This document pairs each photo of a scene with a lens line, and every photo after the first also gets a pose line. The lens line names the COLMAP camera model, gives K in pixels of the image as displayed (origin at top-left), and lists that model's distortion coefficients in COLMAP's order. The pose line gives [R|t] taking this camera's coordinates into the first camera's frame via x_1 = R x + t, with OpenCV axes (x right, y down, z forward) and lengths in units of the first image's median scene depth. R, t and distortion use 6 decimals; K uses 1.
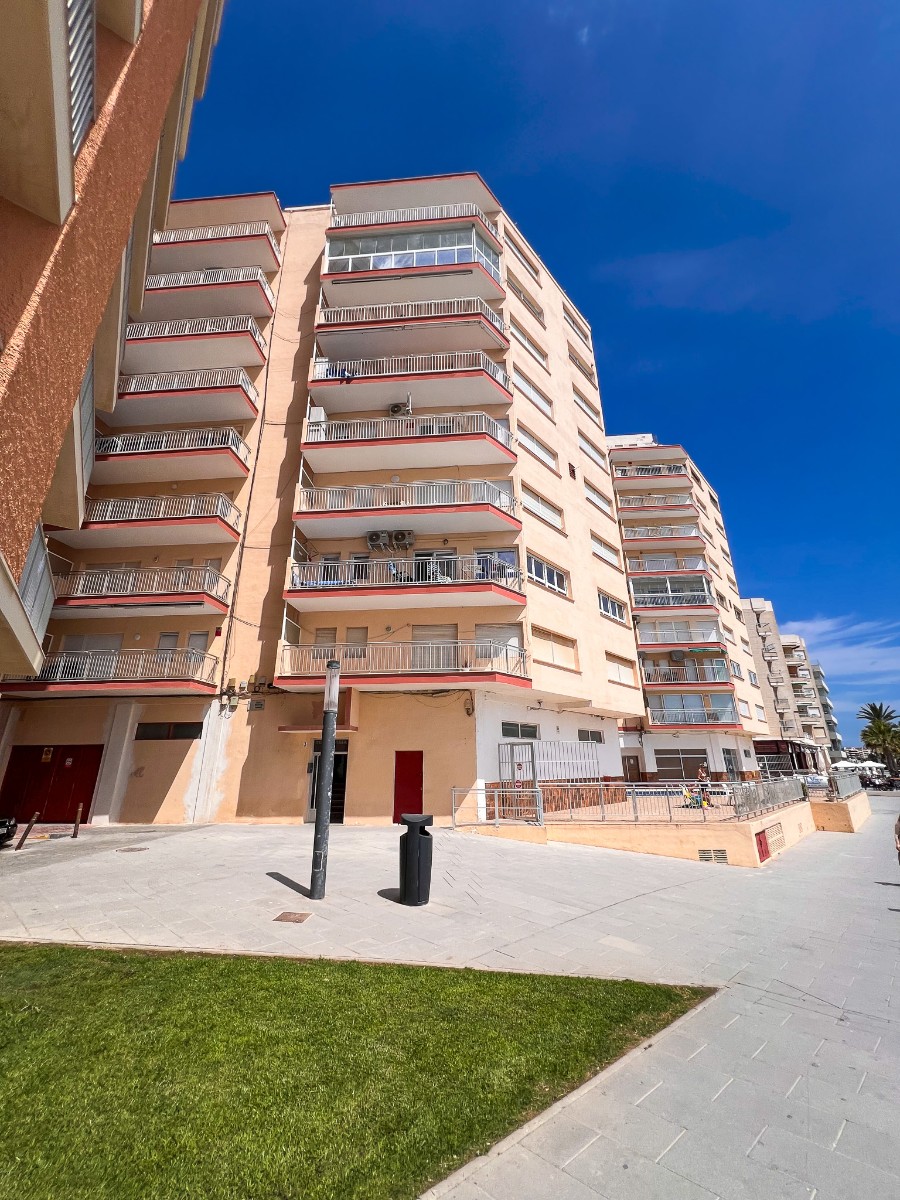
lens RADIAL K [[479.4, 0, 450.6], [0, 479.4, 598.7], [0, 0, 1]] dist [-0.000833, 0.000254]
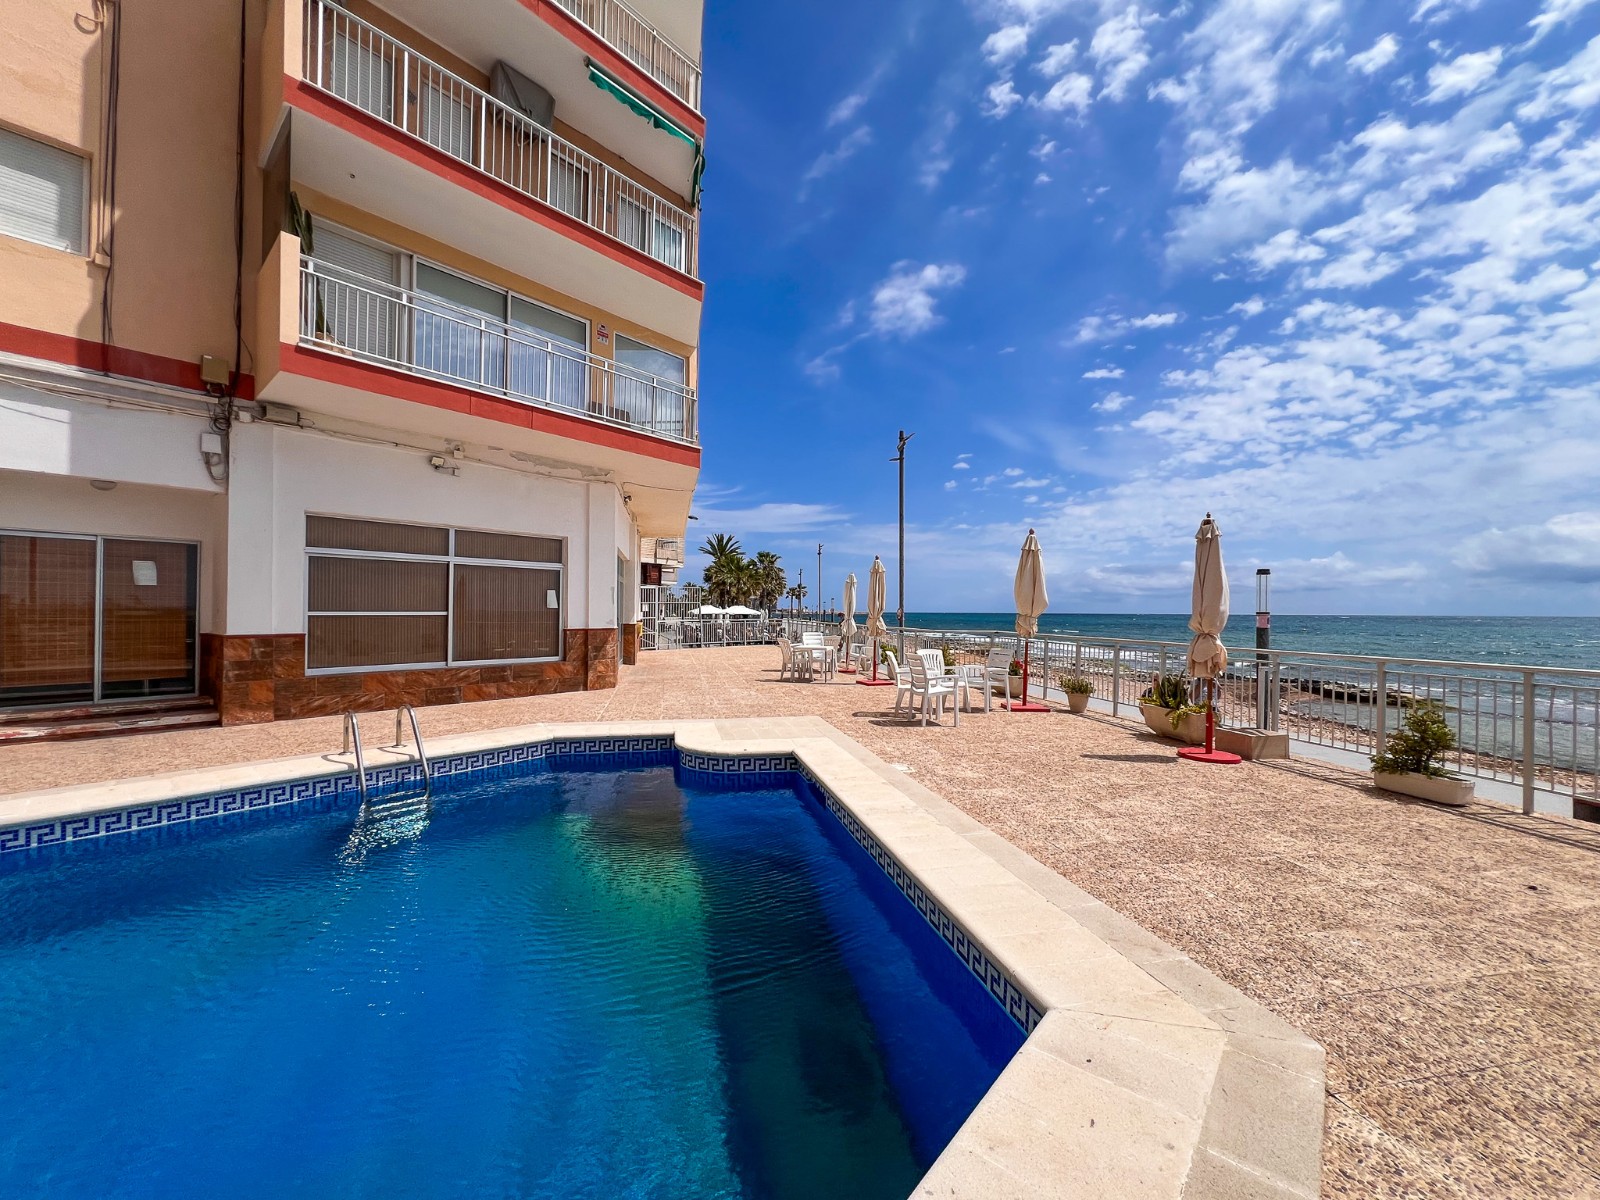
lens RADIAL K [[639.2, 0, 793.8], [0, 639.2, 602.6], [0, 0, 1]] dist [-0.000833, 0.000254]
pose [[0.597070, 0.025049, 0.801798, 0.348543], [-0.280260, 0.943042, 0.179238, 0.256328], [-0.751639, -0.331730, 0.570083, 0.727487]]
